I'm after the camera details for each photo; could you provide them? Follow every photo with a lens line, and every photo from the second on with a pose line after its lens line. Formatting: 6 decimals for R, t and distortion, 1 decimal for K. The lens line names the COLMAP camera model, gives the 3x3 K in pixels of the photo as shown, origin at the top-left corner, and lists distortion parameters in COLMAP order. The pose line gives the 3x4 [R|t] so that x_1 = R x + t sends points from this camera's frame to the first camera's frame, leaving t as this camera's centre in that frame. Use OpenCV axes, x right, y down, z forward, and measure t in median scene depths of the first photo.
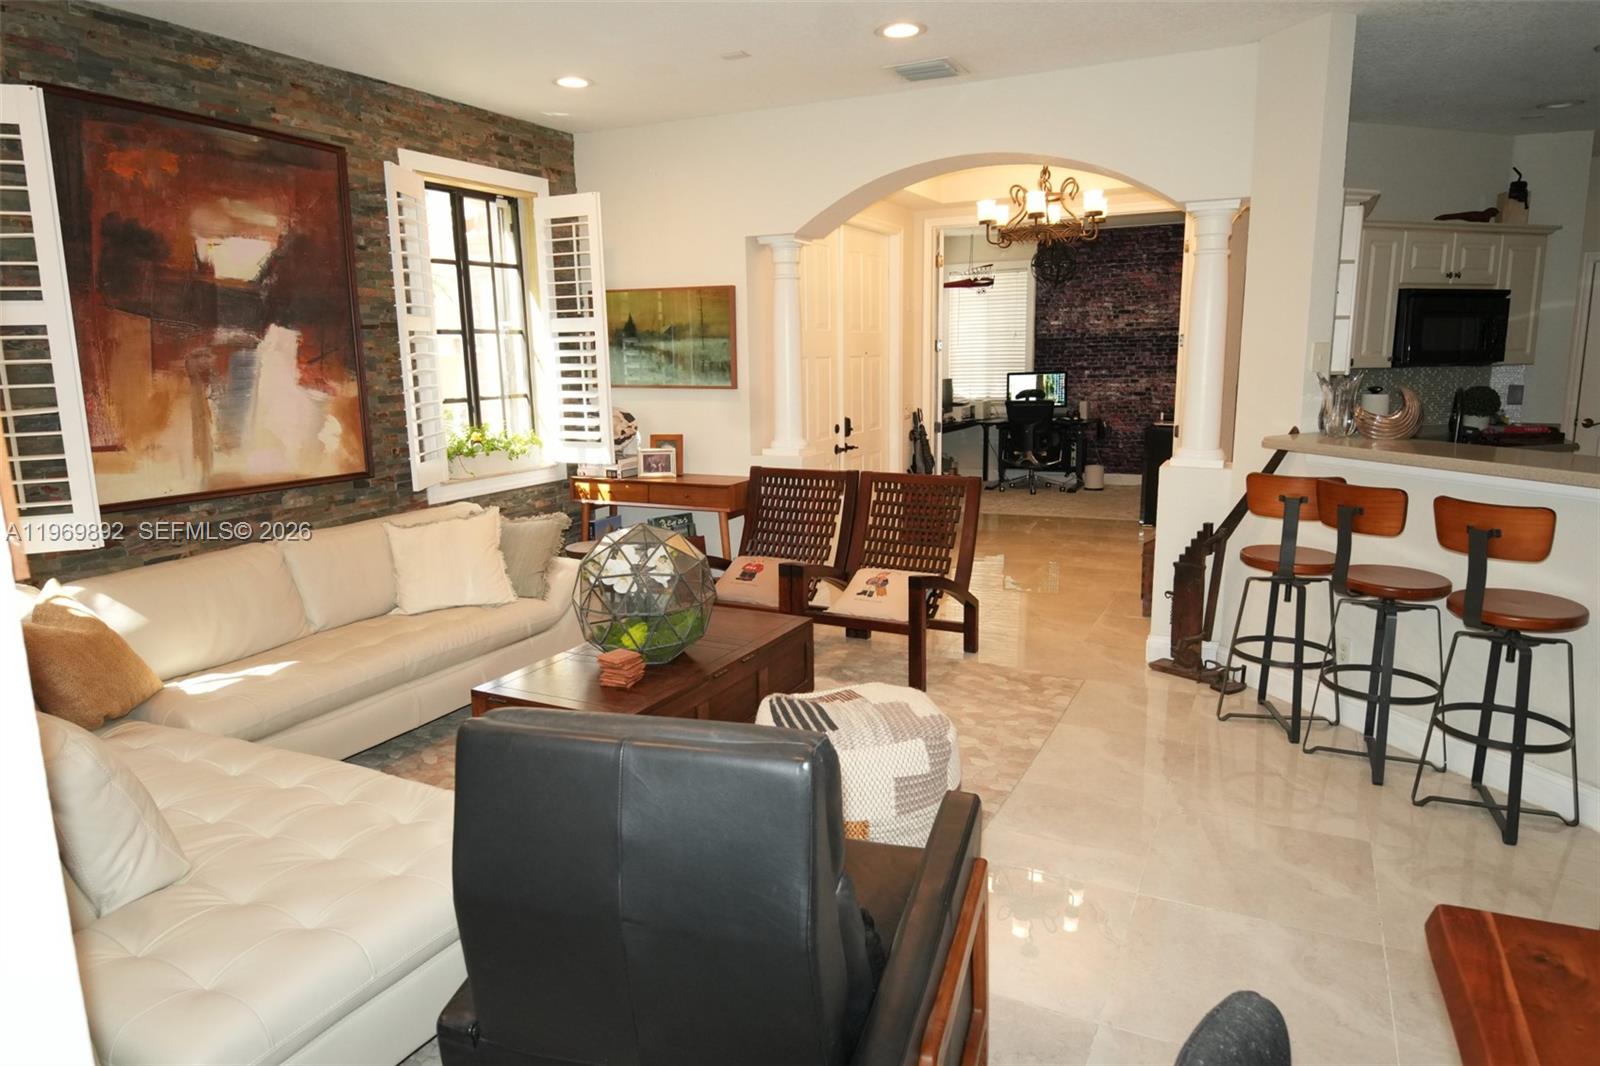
lens RADIAL K [[1001.3, 0, 800.1], [0, 1001.3, 533.0], [0, 0, 1]] dist [0.032430, -0.045644]
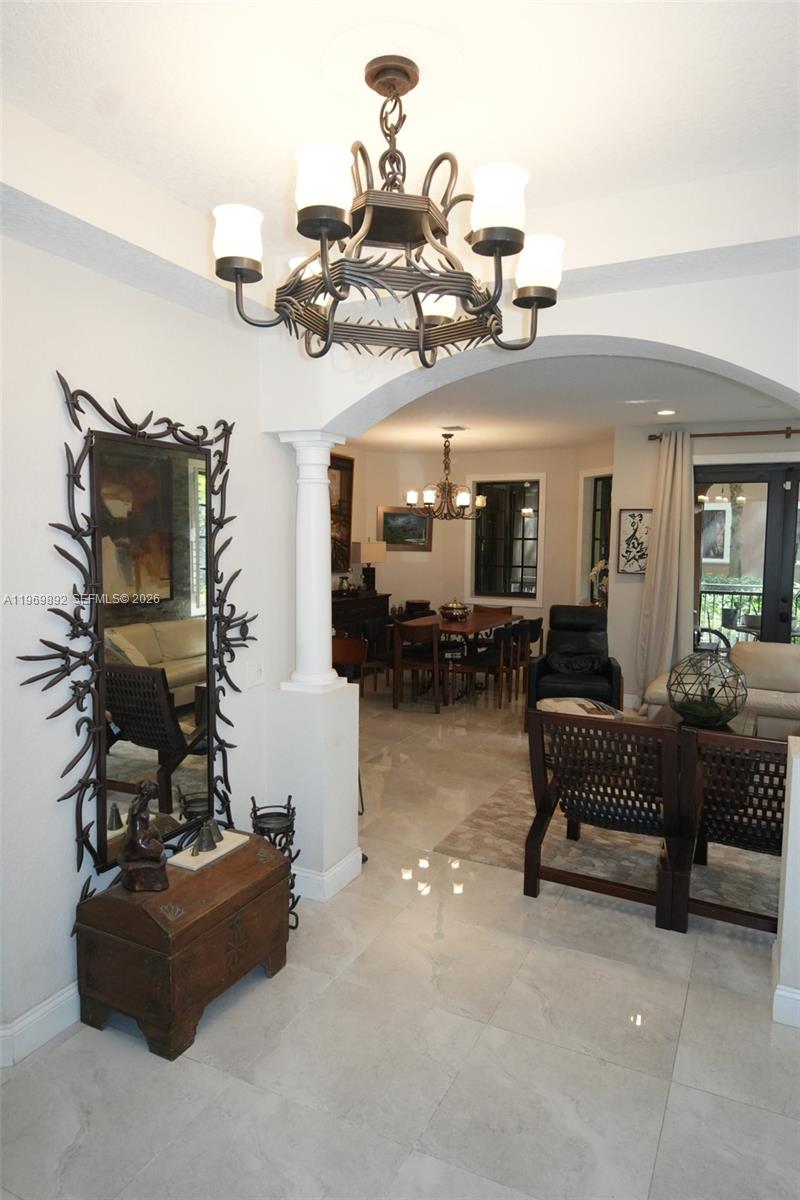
lens RADIAL K [[751.0, 0, 400.2], [0, 751.0, 598.1], [0, 0, 1]] dist [0.032430, -0.045644]
pose [[-0.999997, 0.001777, -0.001436, 0.312063], [0.001343, 0.965740, 0.259506, -0.349246], [0.001848, 0.259504, -0.965740, 1.711741]]
